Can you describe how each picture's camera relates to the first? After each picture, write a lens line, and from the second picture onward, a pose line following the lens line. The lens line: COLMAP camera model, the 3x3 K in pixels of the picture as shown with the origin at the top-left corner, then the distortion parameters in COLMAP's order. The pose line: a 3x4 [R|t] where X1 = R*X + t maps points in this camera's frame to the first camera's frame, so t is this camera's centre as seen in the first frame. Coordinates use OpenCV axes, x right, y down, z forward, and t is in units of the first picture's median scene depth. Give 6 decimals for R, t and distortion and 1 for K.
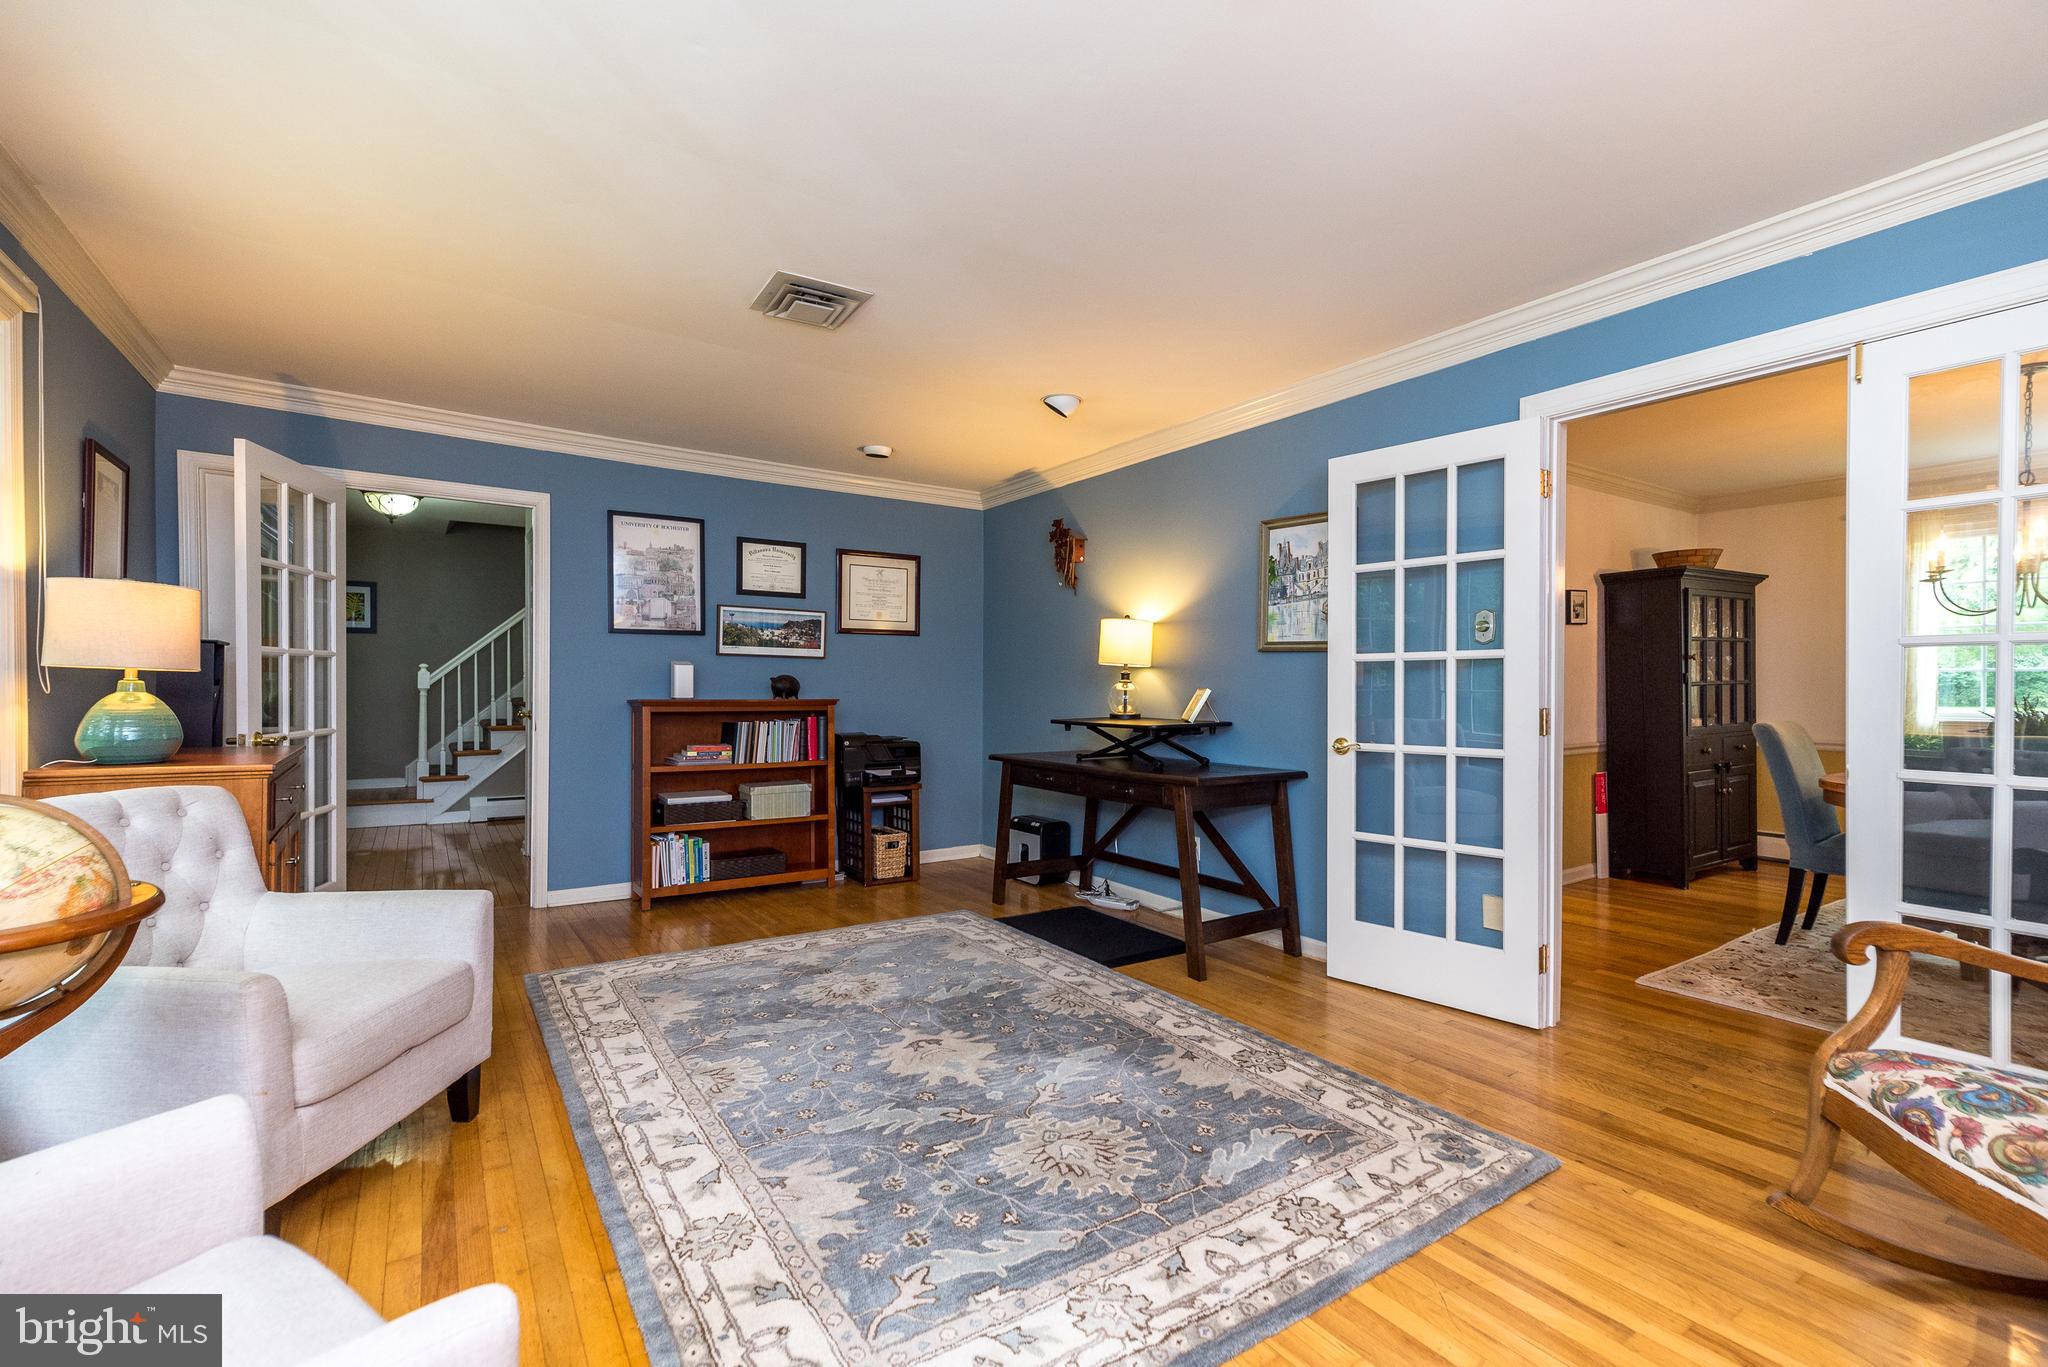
lens RADIAL K [[895.6, 0, 1023.4], [0, 895.6, 686.1], [0, 0, 1]] dist [0.006973, 0.001018]
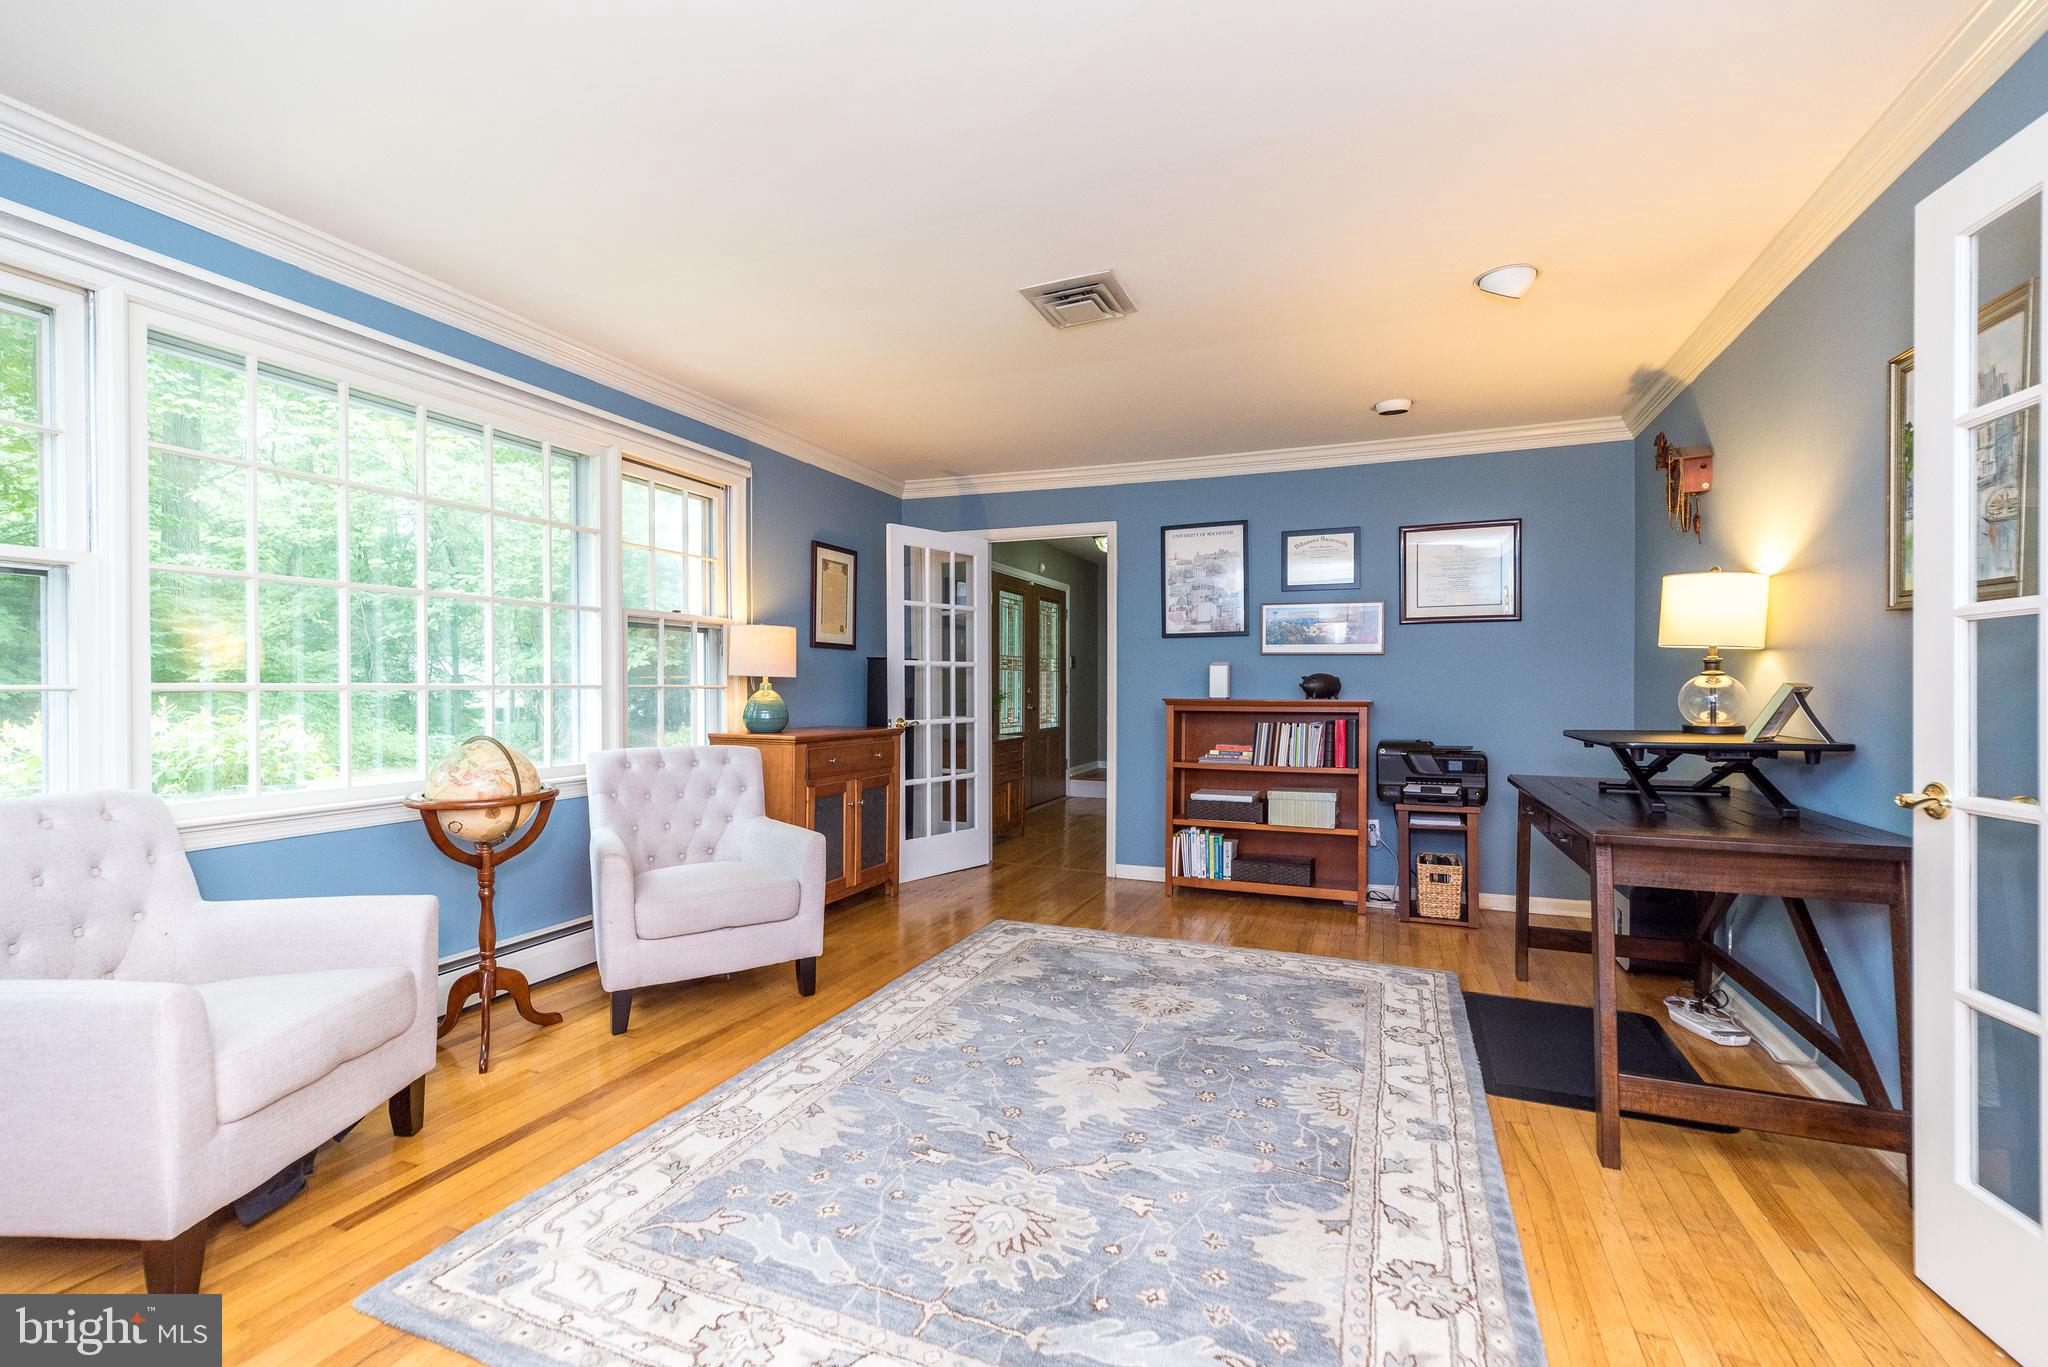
lens RADIAL K [[895.6, 0, 1024.1], [0, 895.6, 692.2], [0, 0, 1]] dist [0.006973, 0.001018]
pose [[0.556889, -0.001372, -0.830586, 0.441585], [0.003213, 0.999995, 0.000503, 0.007022], [0.830581, -0.002949, 0.556890, 0.307886]]
